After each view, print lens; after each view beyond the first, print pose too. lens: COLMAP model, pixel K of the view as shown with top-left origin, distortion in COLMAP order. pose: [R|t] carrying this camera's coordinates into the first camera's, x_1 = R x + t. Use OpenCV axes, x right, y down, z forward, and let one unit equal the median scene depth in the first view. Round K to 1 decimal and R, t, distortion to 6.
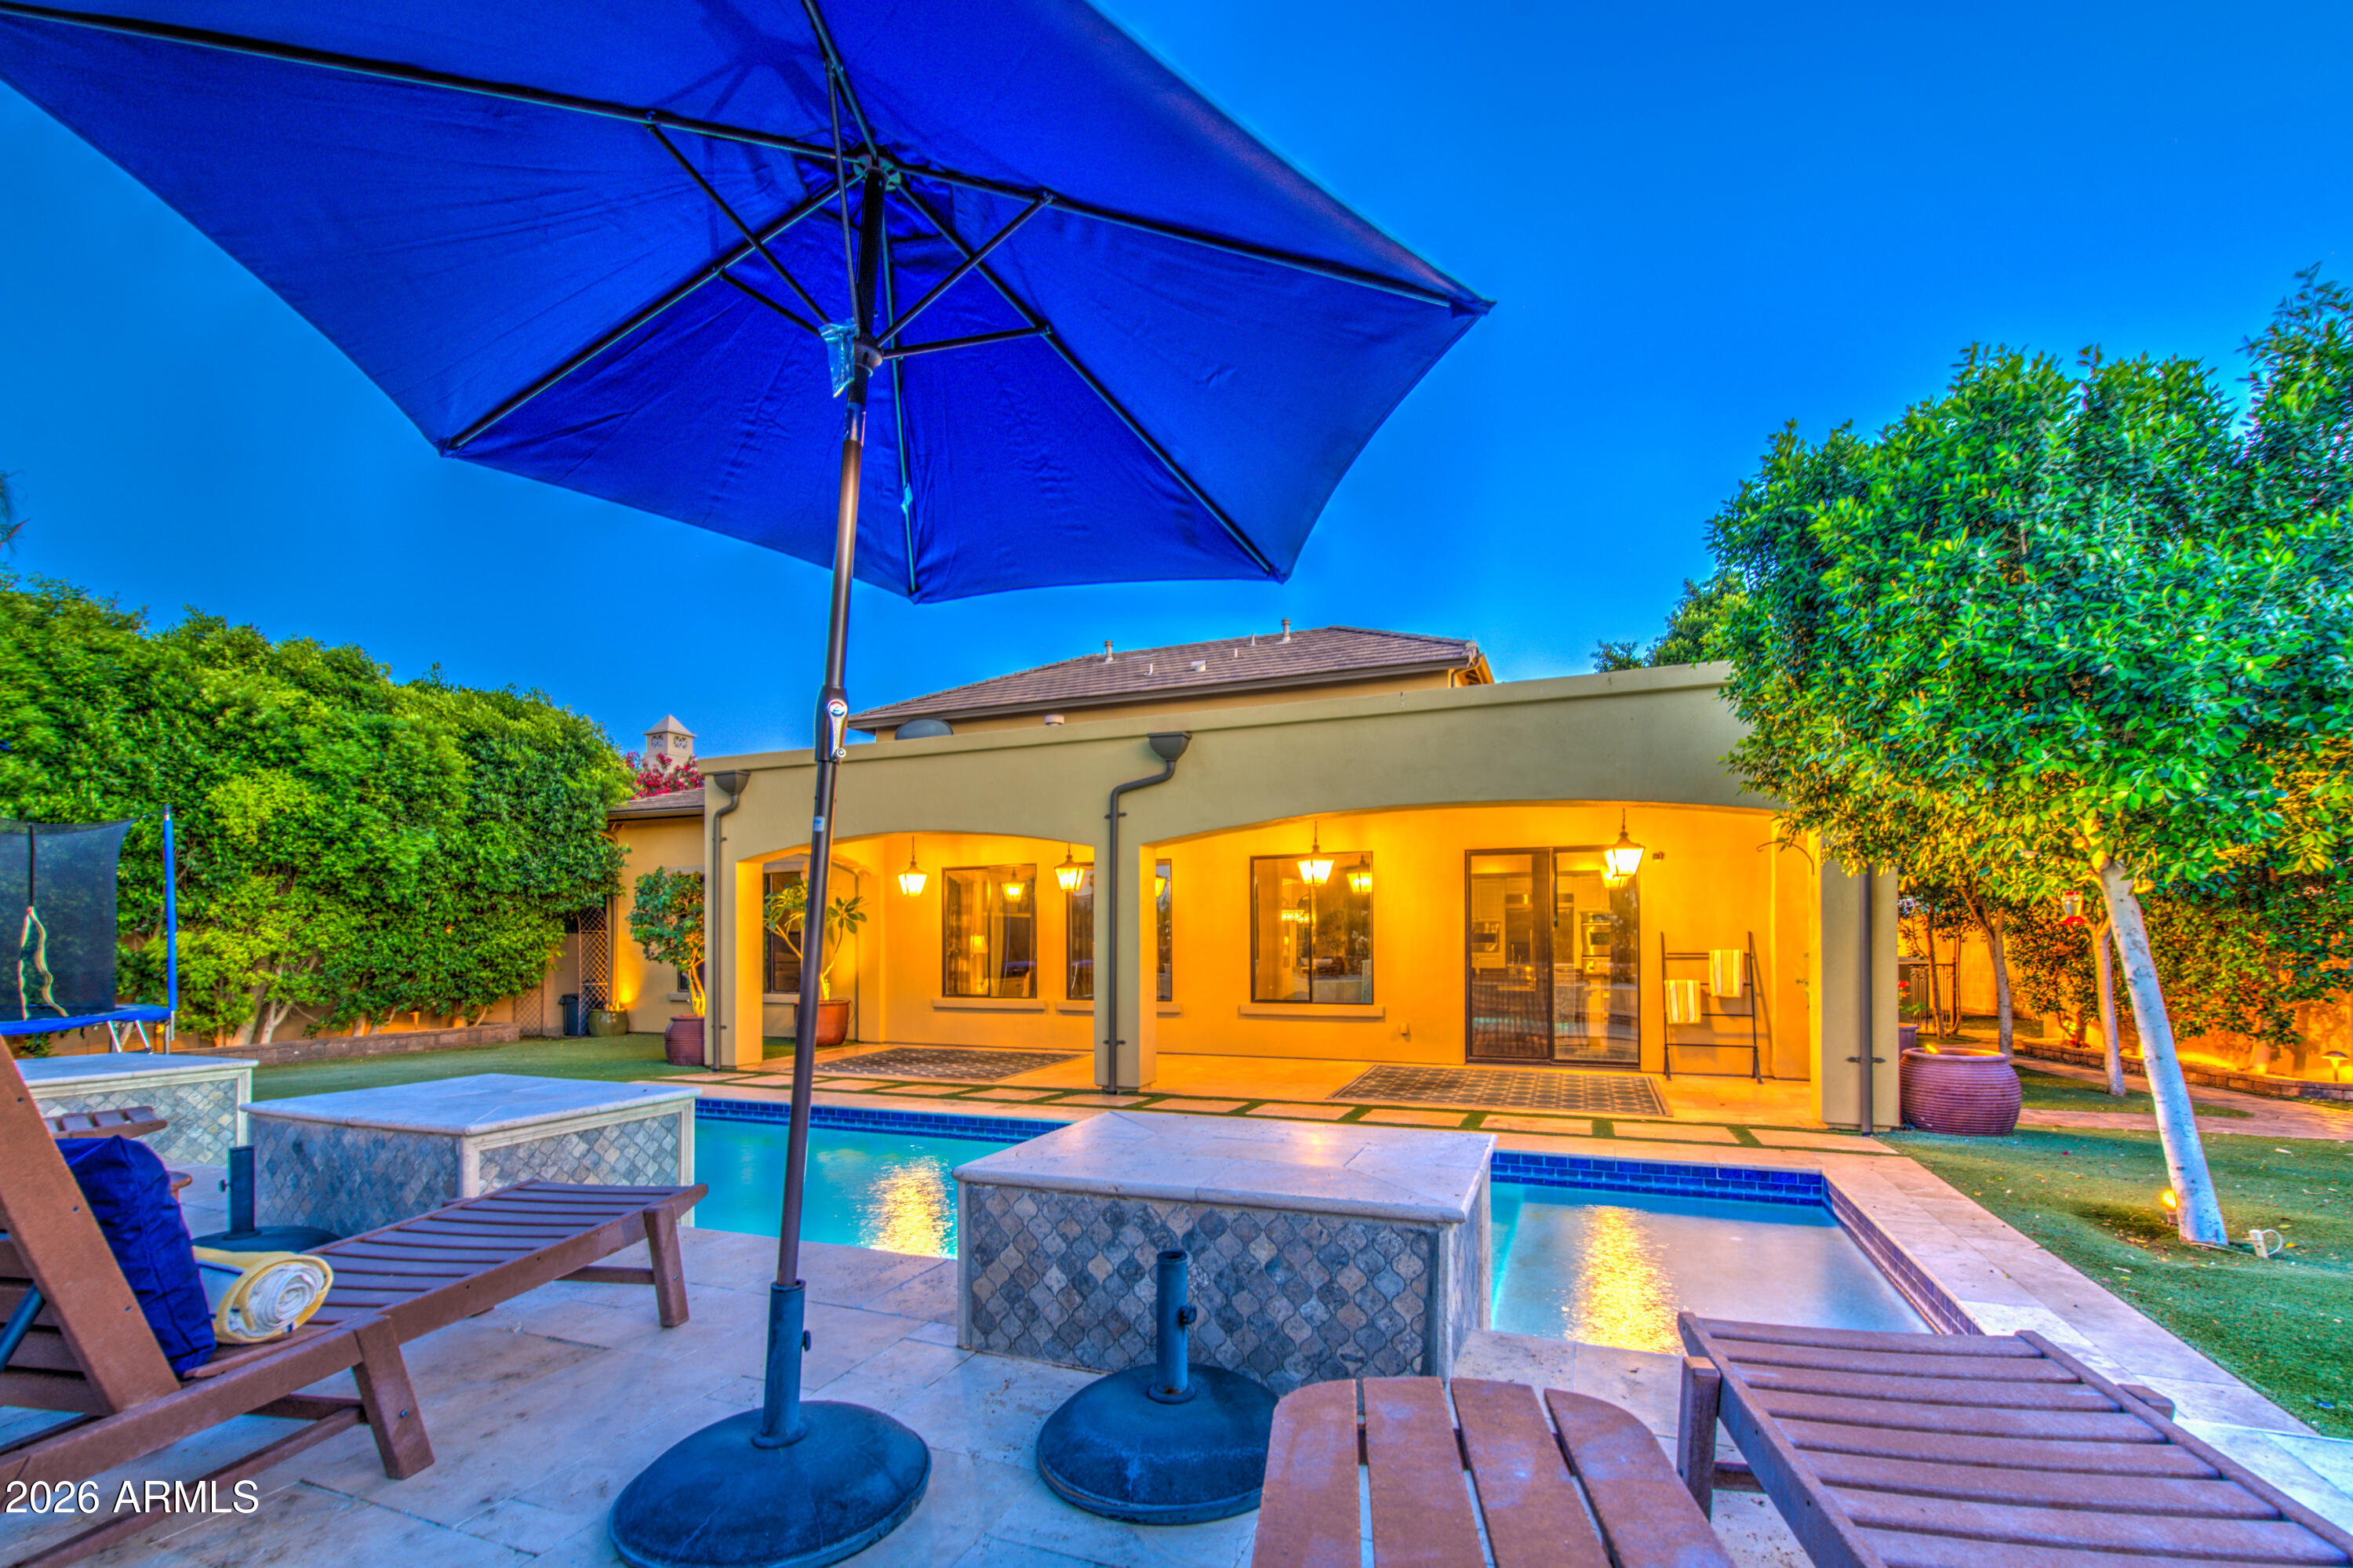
lens RADIAL K [[996.4, 0, 1209.1], [0, 996.4, 926.7], [0, 0, 1]] dist [0.001182, -0.004066]
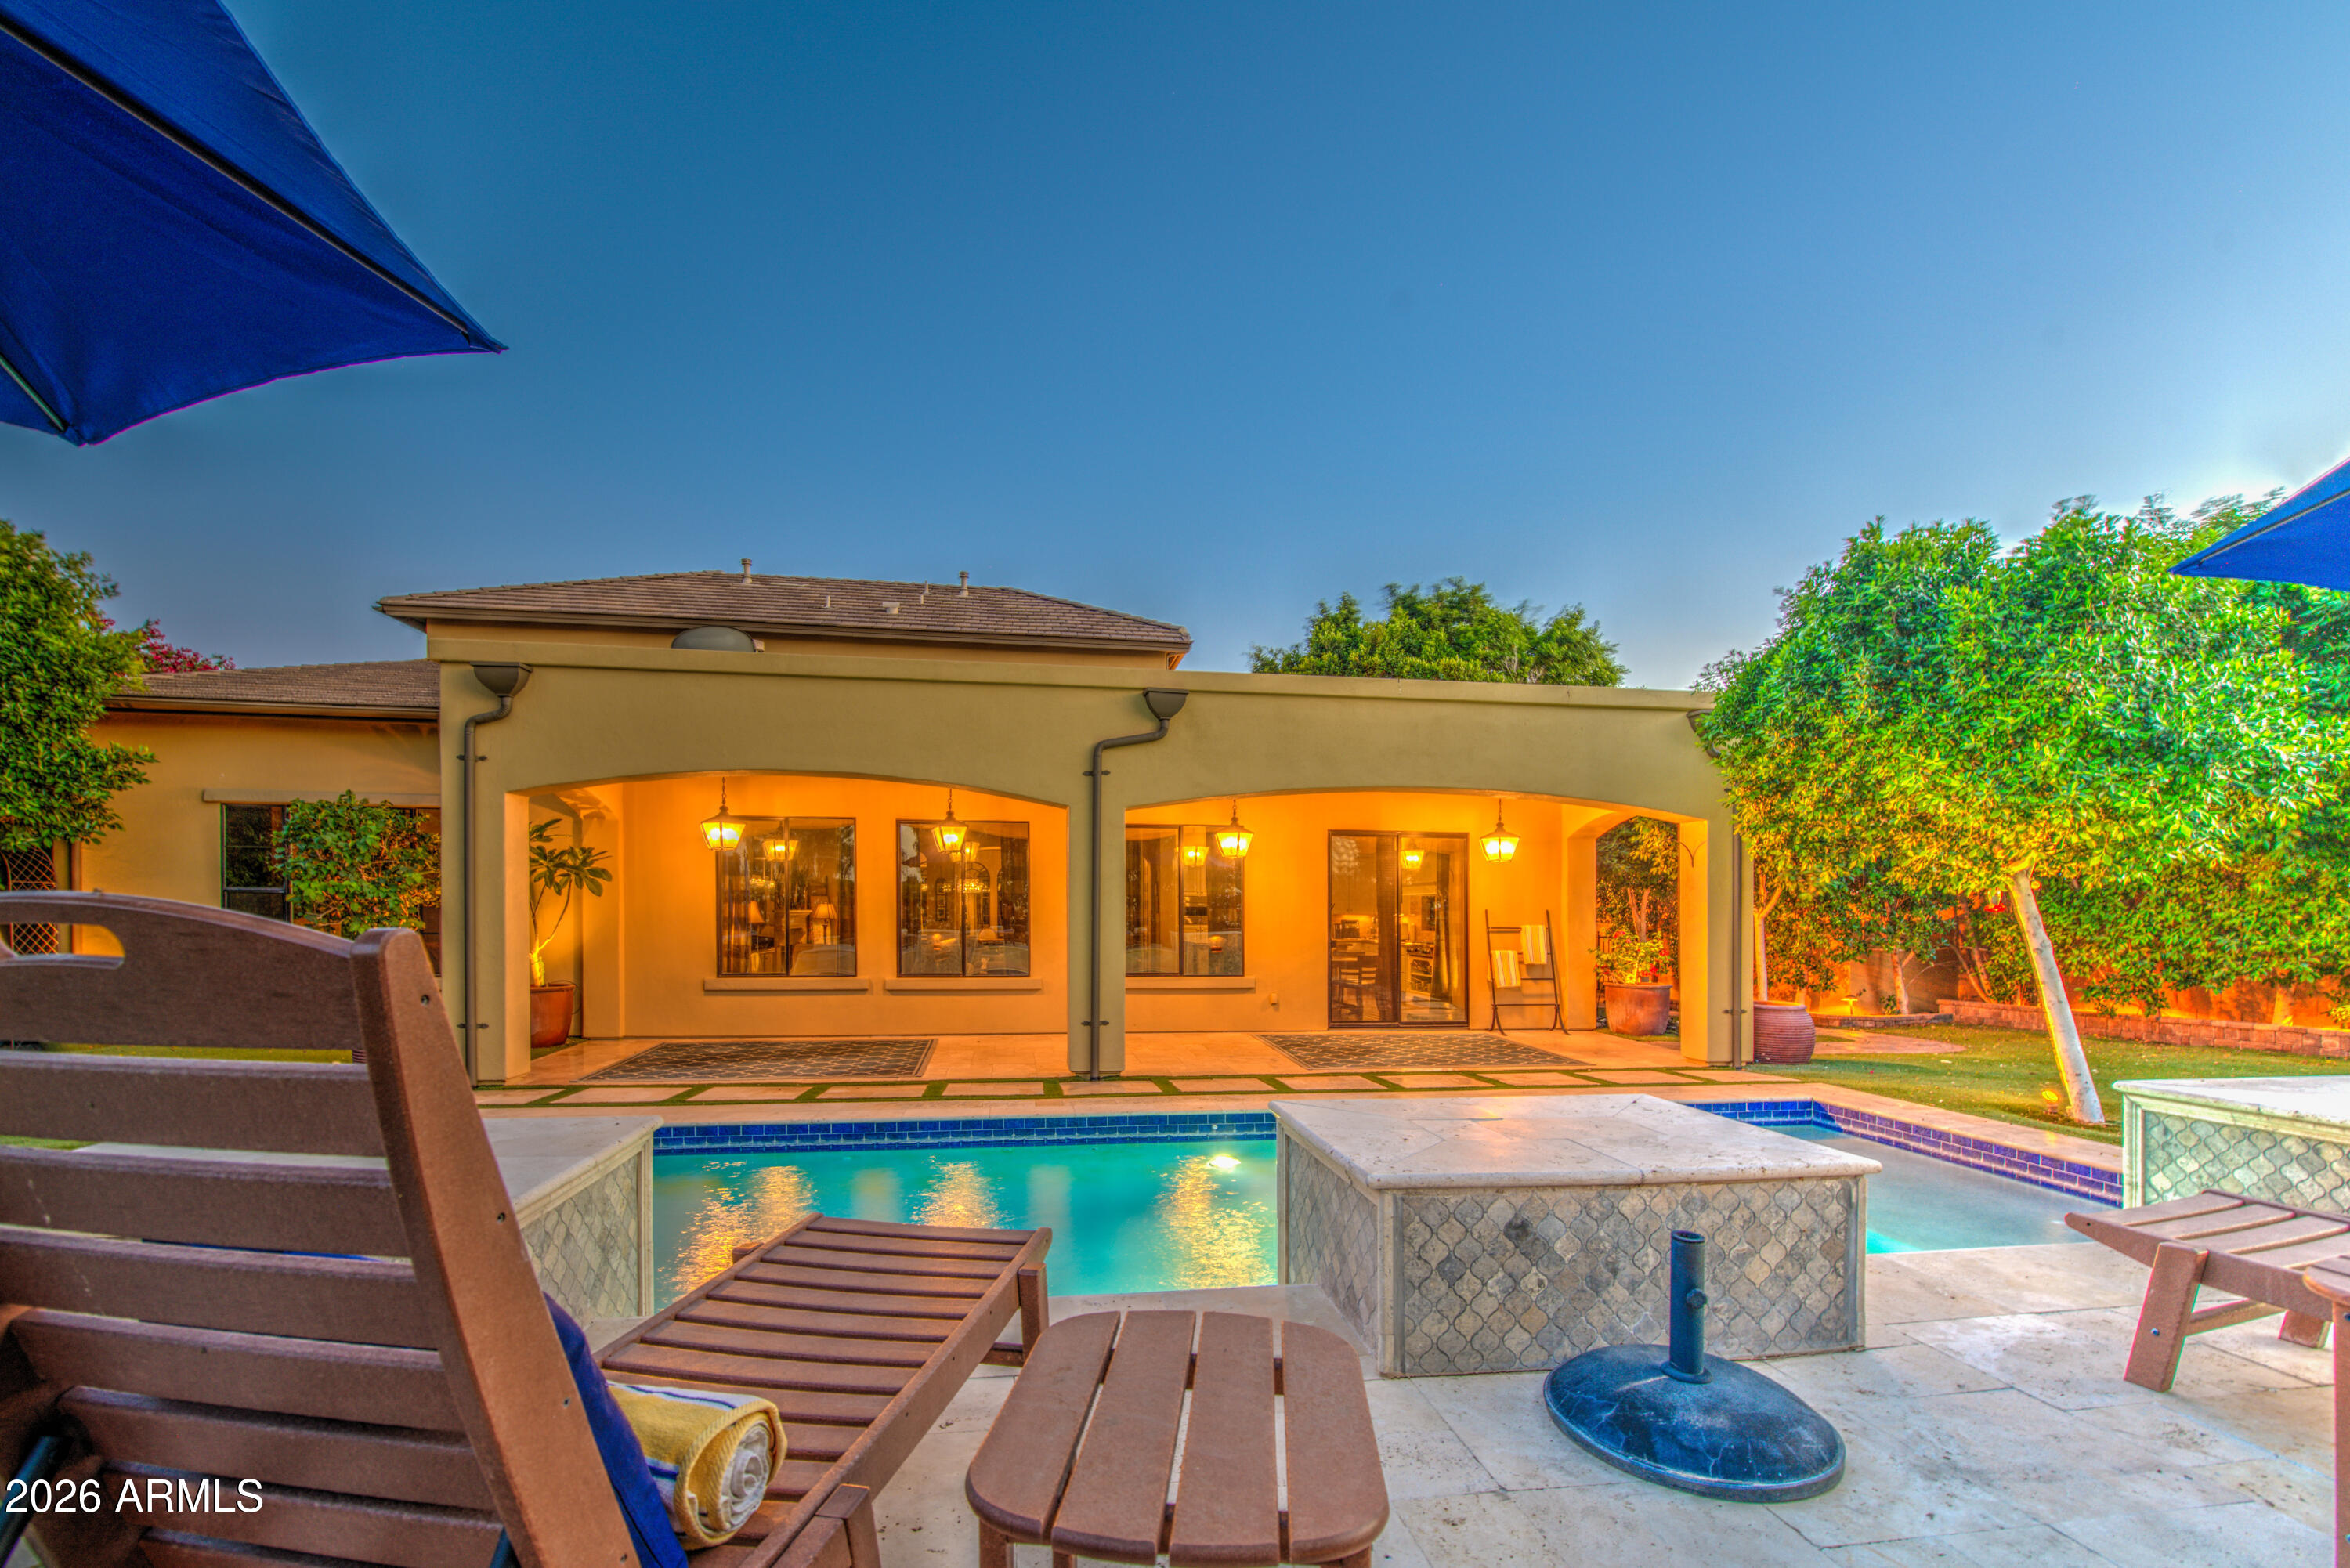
lens RADIAL K [[987.8, 0, 1163.3], [0, 987.8, 908.8], [0, 0, 1]] dist [-0.000738, -0.000128]
pose [[0.874235, 0.013884, 0.485304, -0.410540], [-0.019464, 0.999790, 0.006459, 0.004336], [-0.485112, -0.015093, 0.874322, 0.160390]]
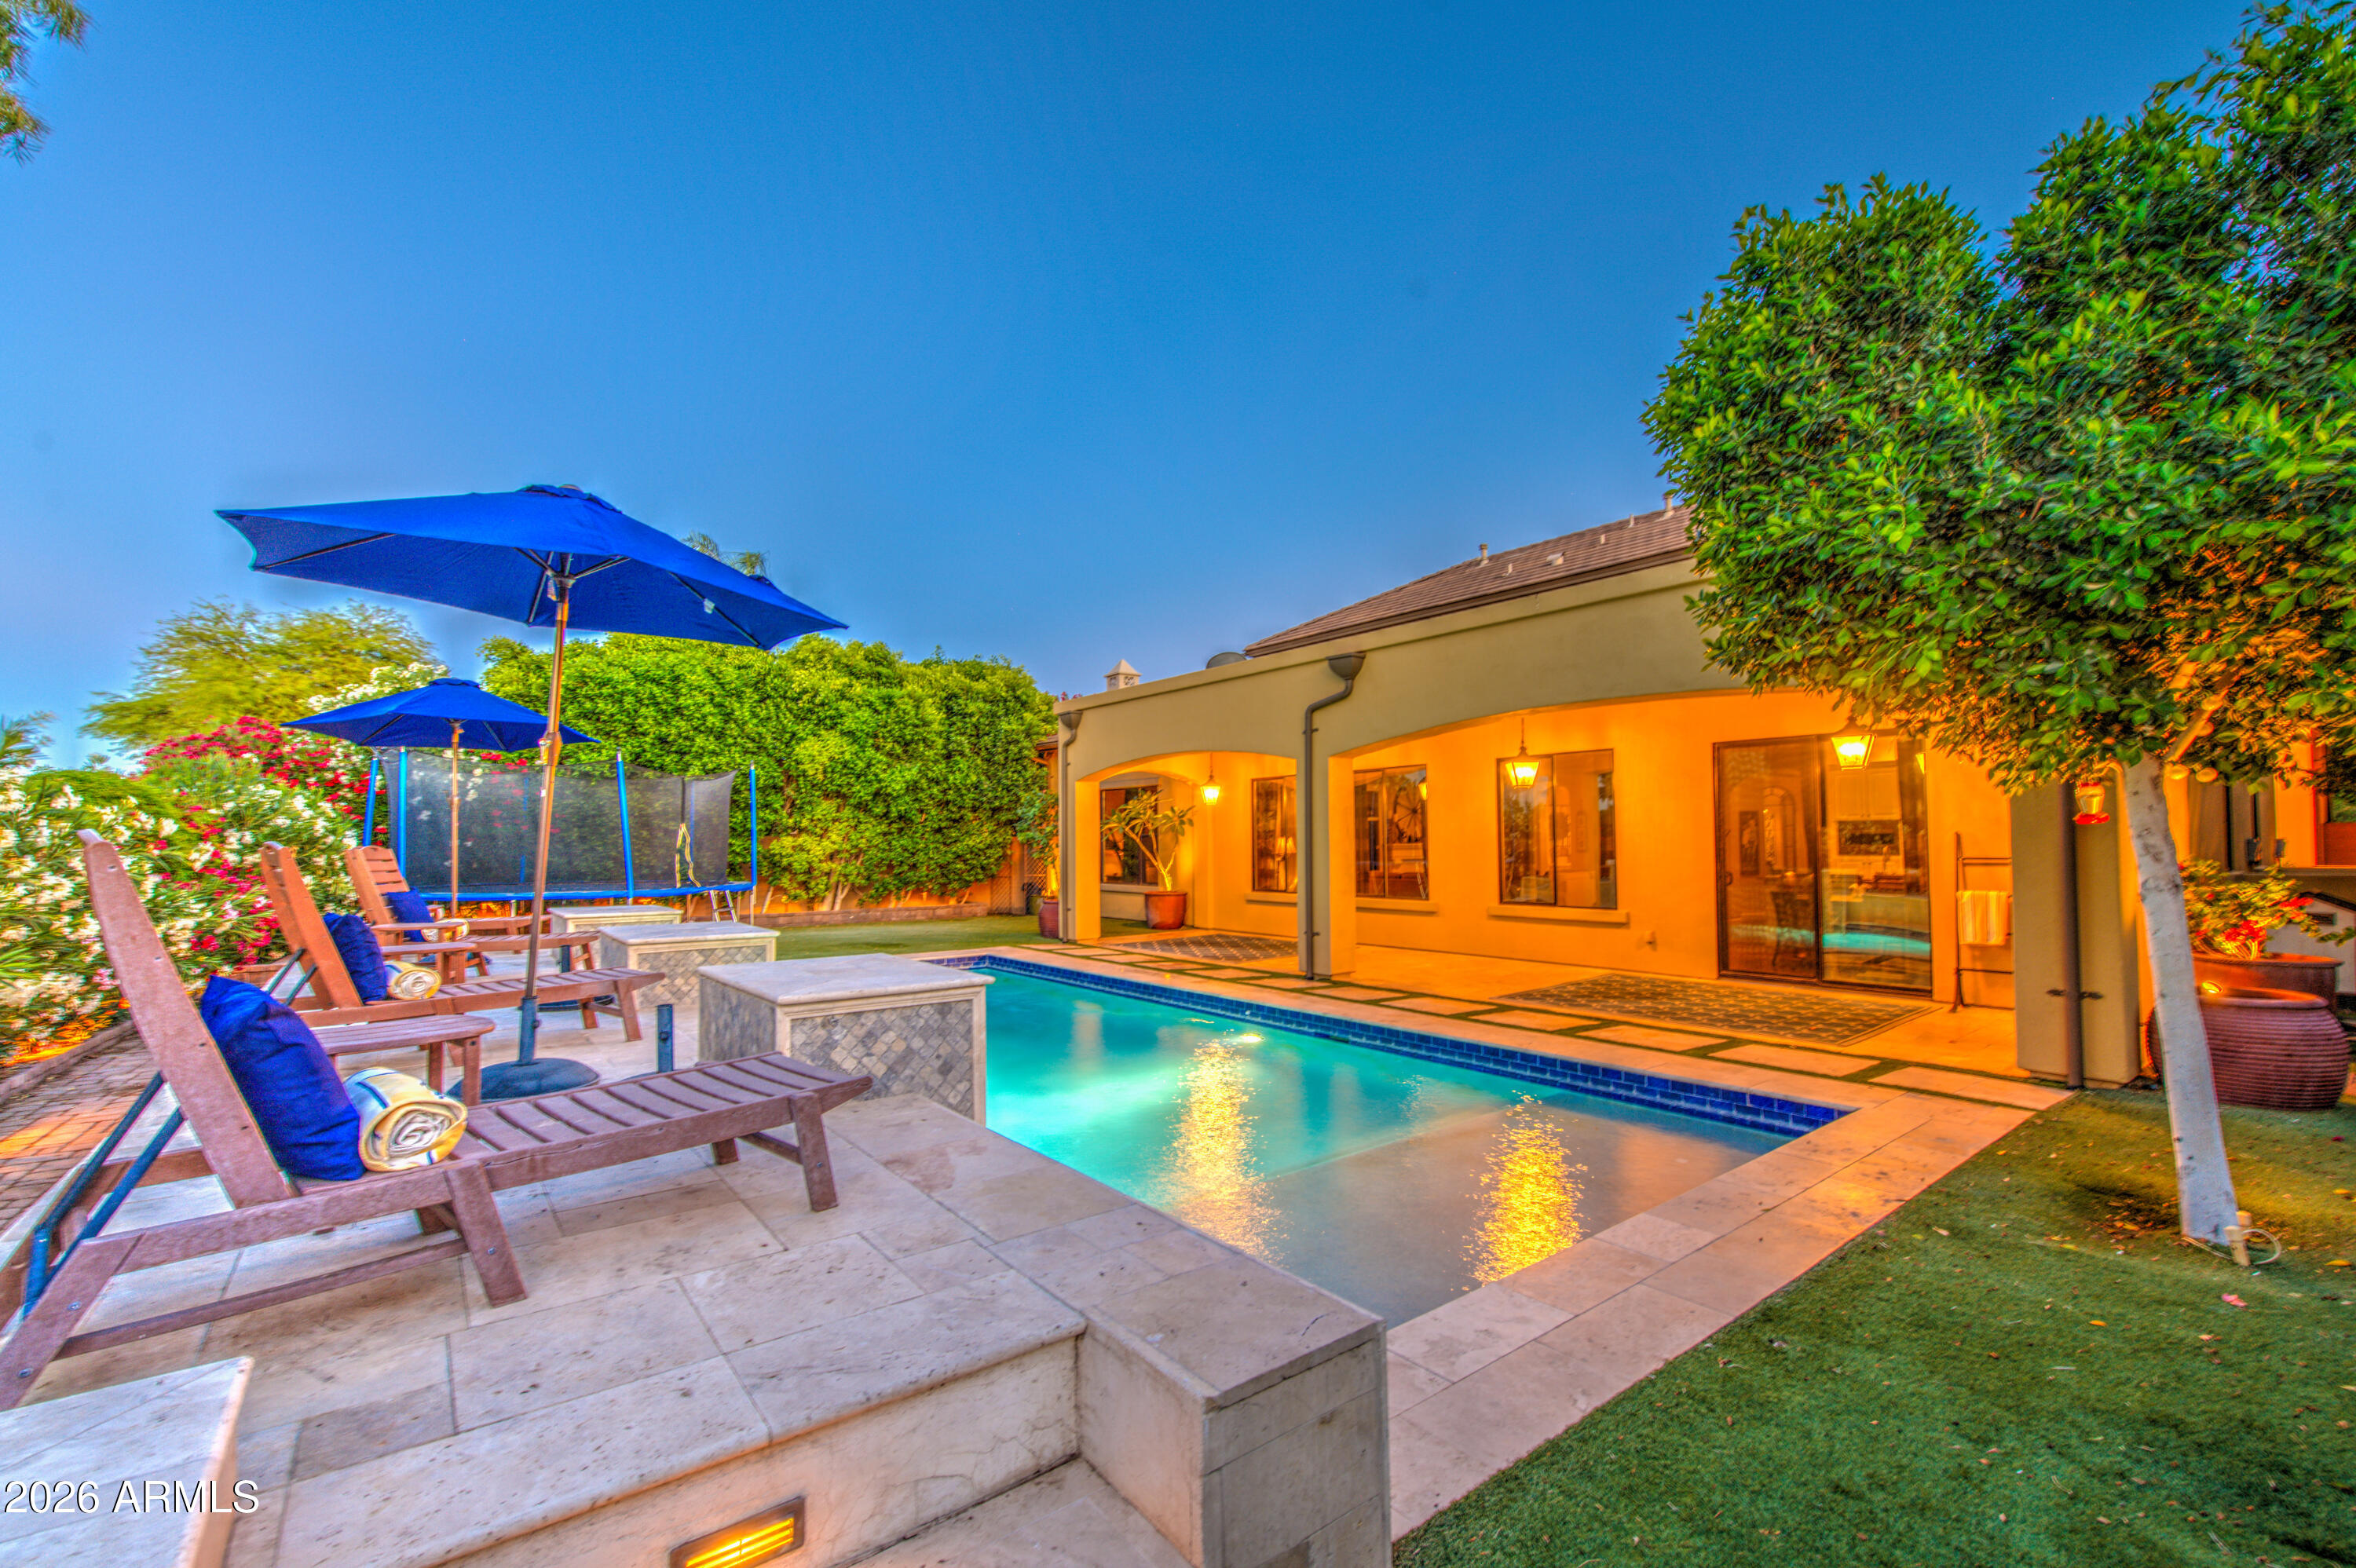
lens RADIAL K [[987.0, 0, 1177.9], [0, 987.0, 808.8], [0, 0, 1]] dist [0.002340, -0.004468]
pose [[0.854320, -0.017831, -0.519441, 0.307329], [0.008292, 0.999752, -0.020680, -0.001705], [0.519681, 0.013360, 0.854256, -0.023767]]
